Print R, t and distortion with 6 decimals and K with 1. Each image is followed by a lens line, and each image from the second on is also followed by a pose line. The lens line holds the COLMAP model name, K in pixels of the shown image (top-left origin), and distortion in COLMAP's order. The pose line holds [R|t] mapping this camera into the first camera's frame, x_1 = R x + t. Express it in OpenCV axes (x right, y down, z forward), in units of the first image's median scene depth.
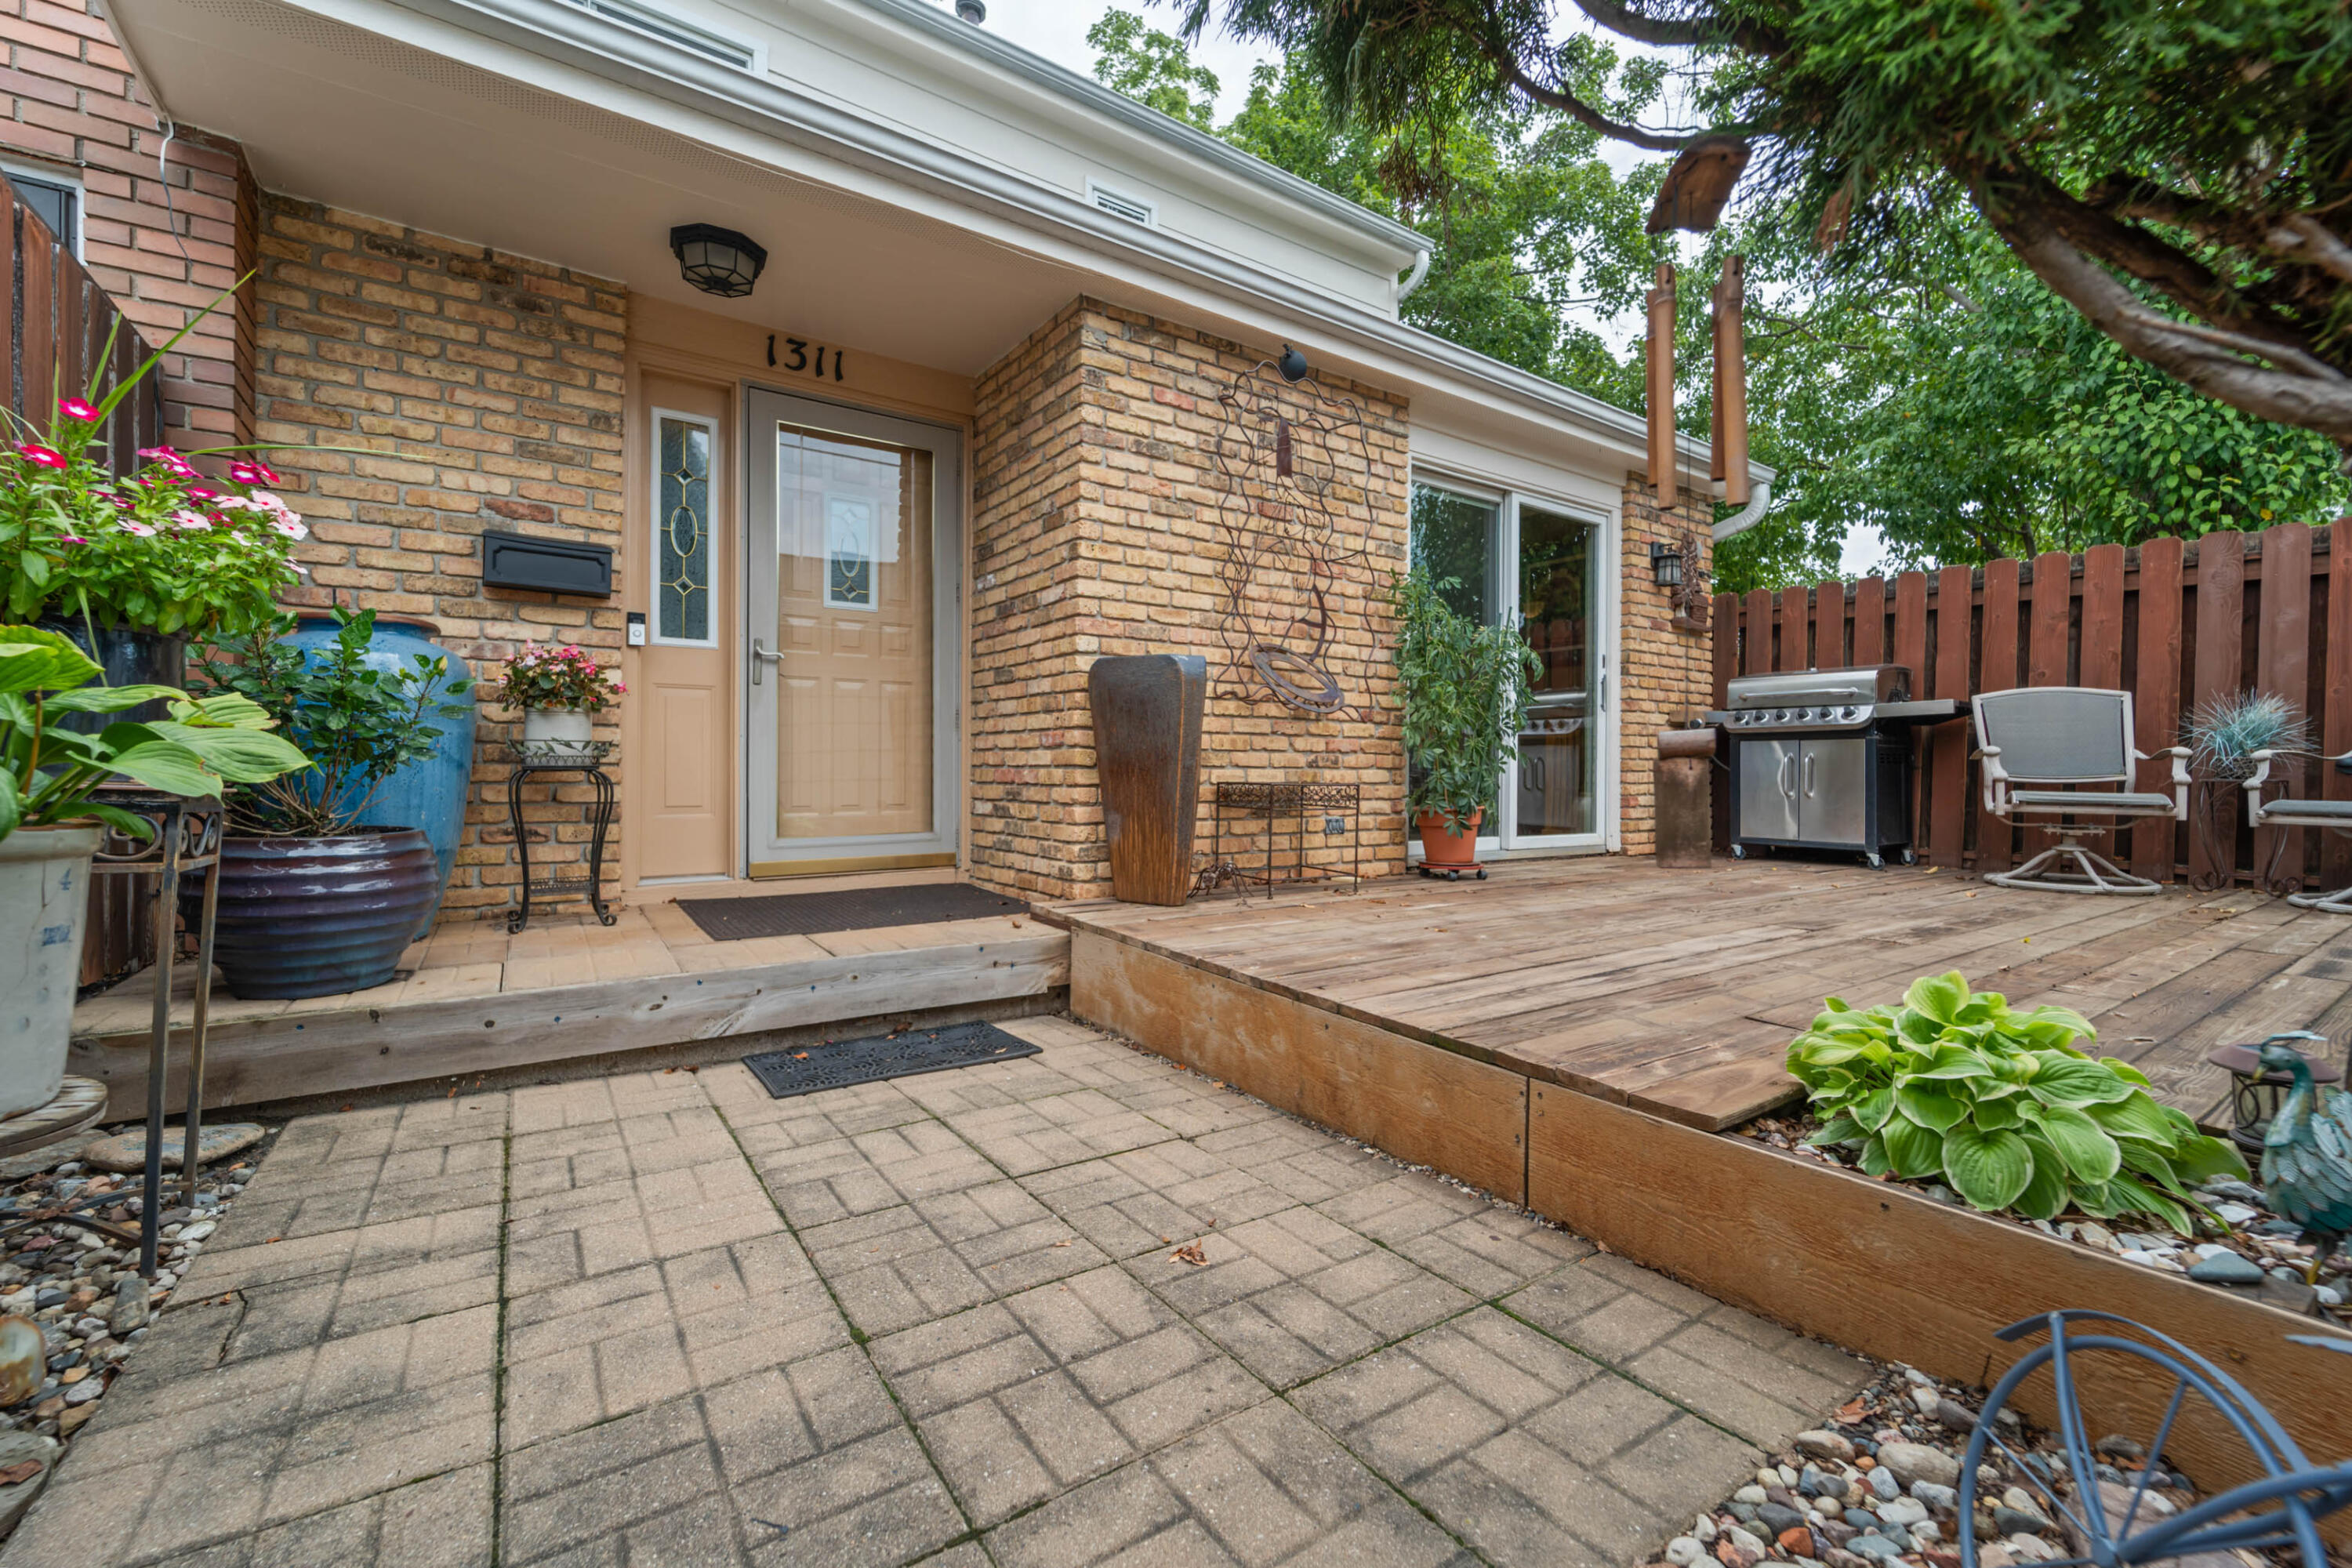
lens RADIAL K [[960.9, 0, 1170.6], [0, 960.9, 780.2], [0, 0, 1]] dist [0.013481, -0.000044]
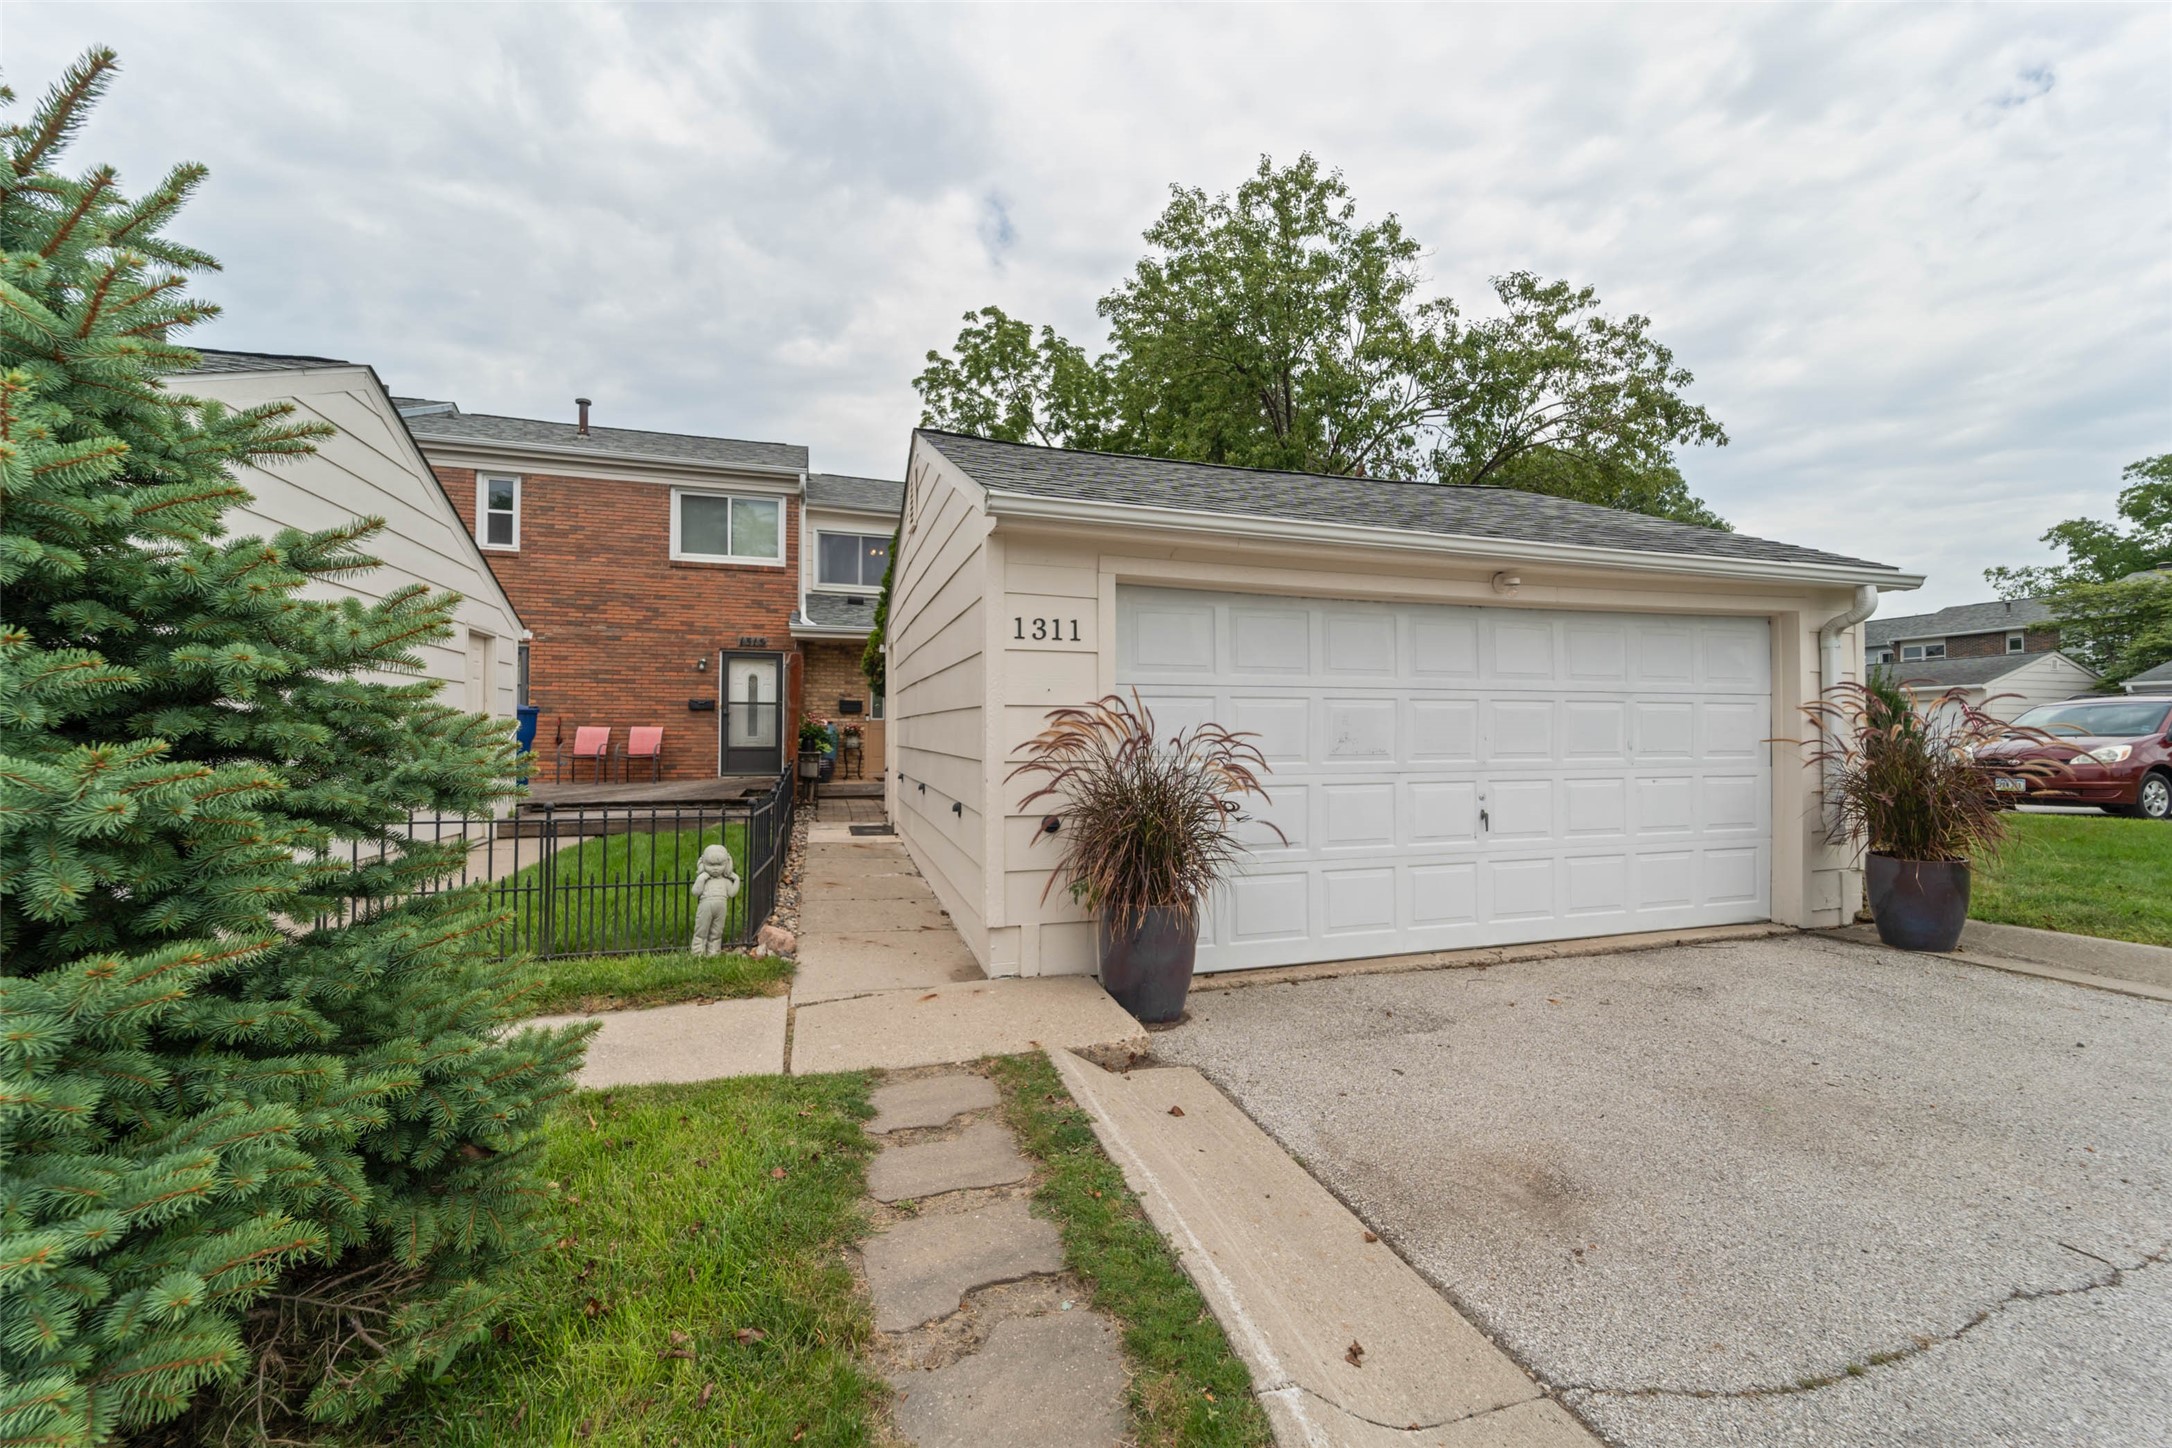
lens RADIAL K [[887.4, 0, 1090.5], [0, 887.4, 726.0], [0, 0, 1]] dist [0.013481, -0.000044]
pose [[0.953273, -0.005469, -0.302061, 1.892506], [0.000570, 0.999867, -0.016303, -0.051515], [0.302110, 0.015369, 0.953149, -2.953360]]
